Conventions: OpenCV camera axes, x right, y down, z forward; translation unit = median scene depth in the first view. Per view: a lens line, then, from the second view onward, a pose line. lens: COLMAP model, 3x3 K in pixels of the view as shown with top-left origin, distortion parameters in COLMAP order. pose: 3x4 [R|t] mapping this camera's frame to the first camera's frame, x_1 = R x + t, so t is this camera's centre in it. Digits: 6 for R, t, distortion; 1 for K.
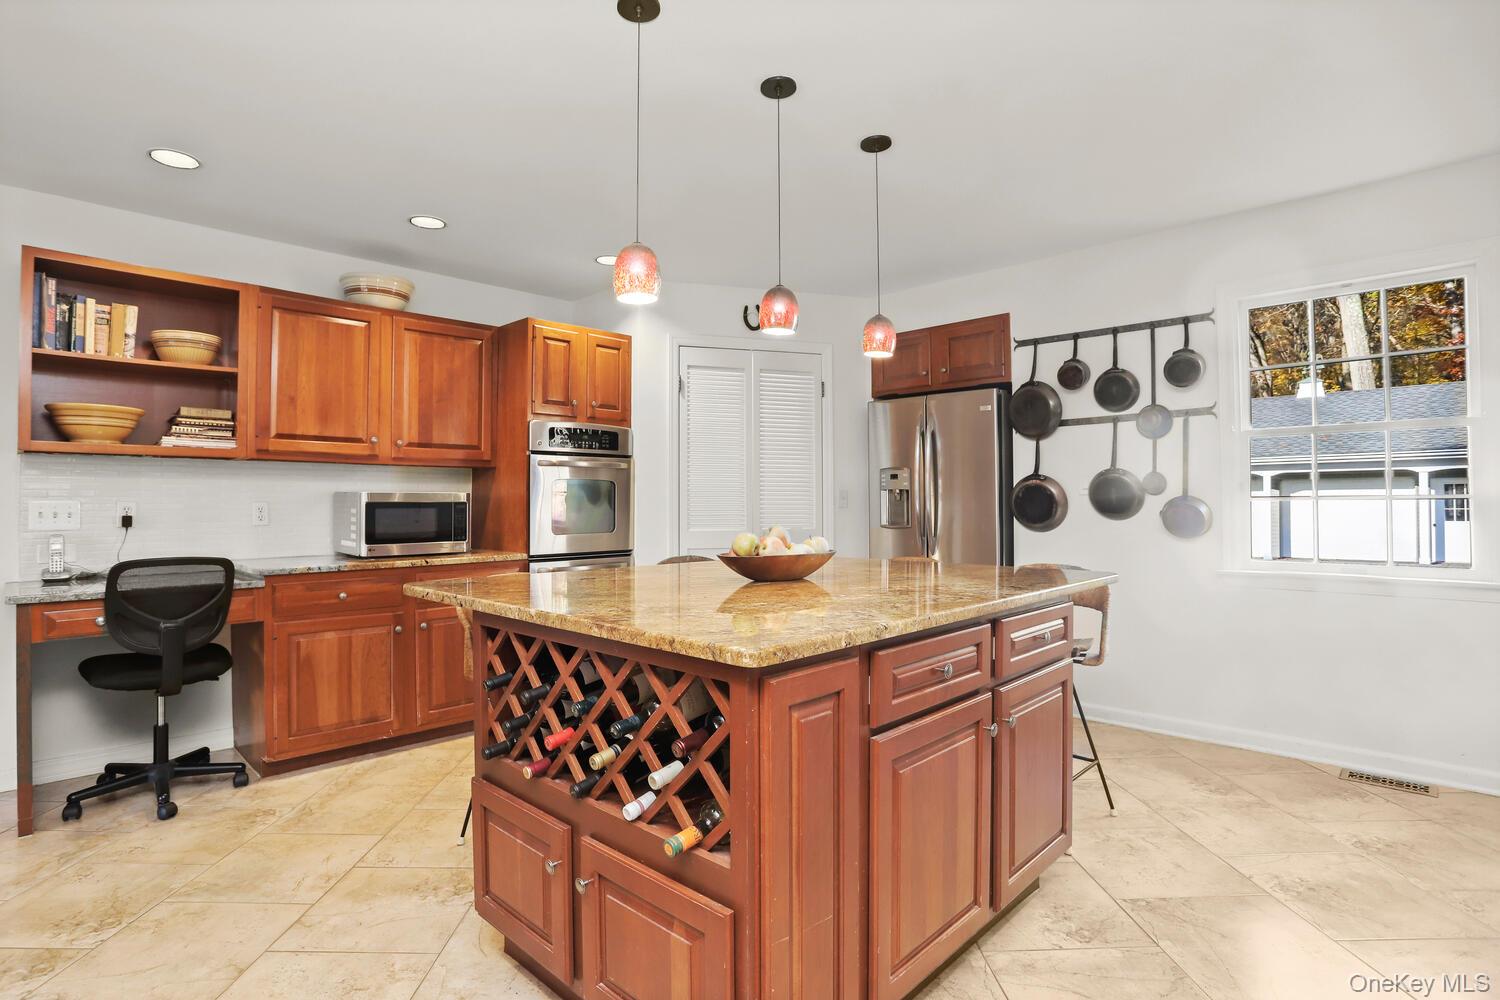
lens RADIAL K [[750.5, 0, 720.3], [0, 750.5, 502.9], [0, 0, 1]] dist [-0.078880, 0.040385]
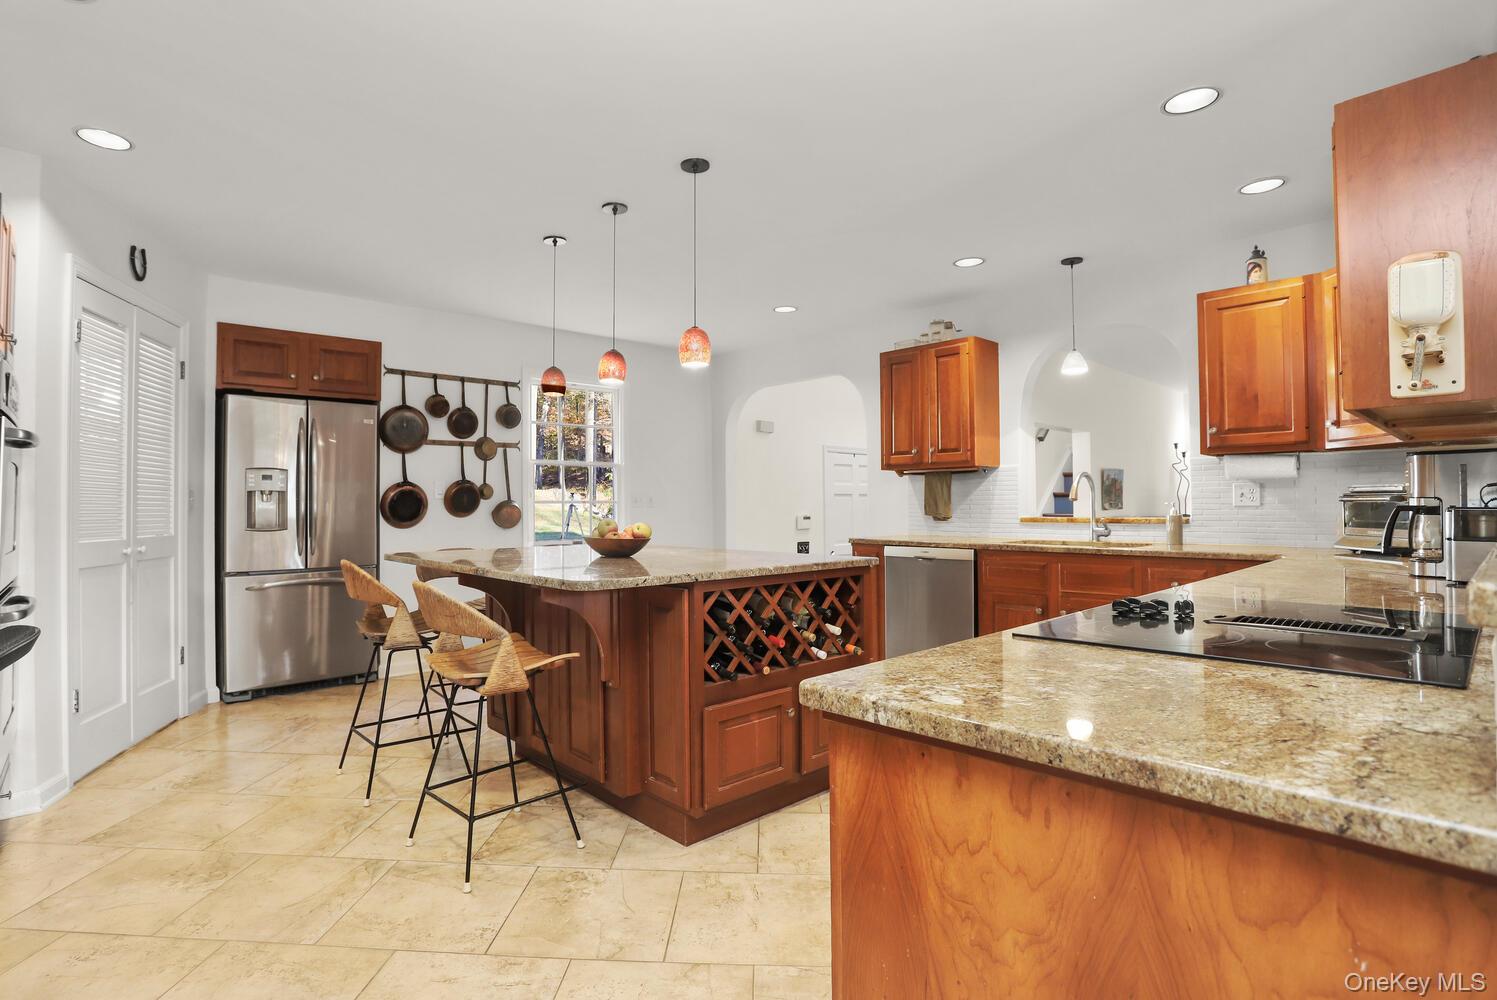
lens RADIAL K [[749.0, 0, 718.8], [0, 749.0, 502.8], [0, 0, 1]] dist [-0.078880, 0.040385]
pose [[0.052043, 0.011384, 0.998580, -0.818185], [0.011500, 0.999862, -0.011998, 0.018426], [-0.998579, 0.012108, 0.051905, 0.451738]]
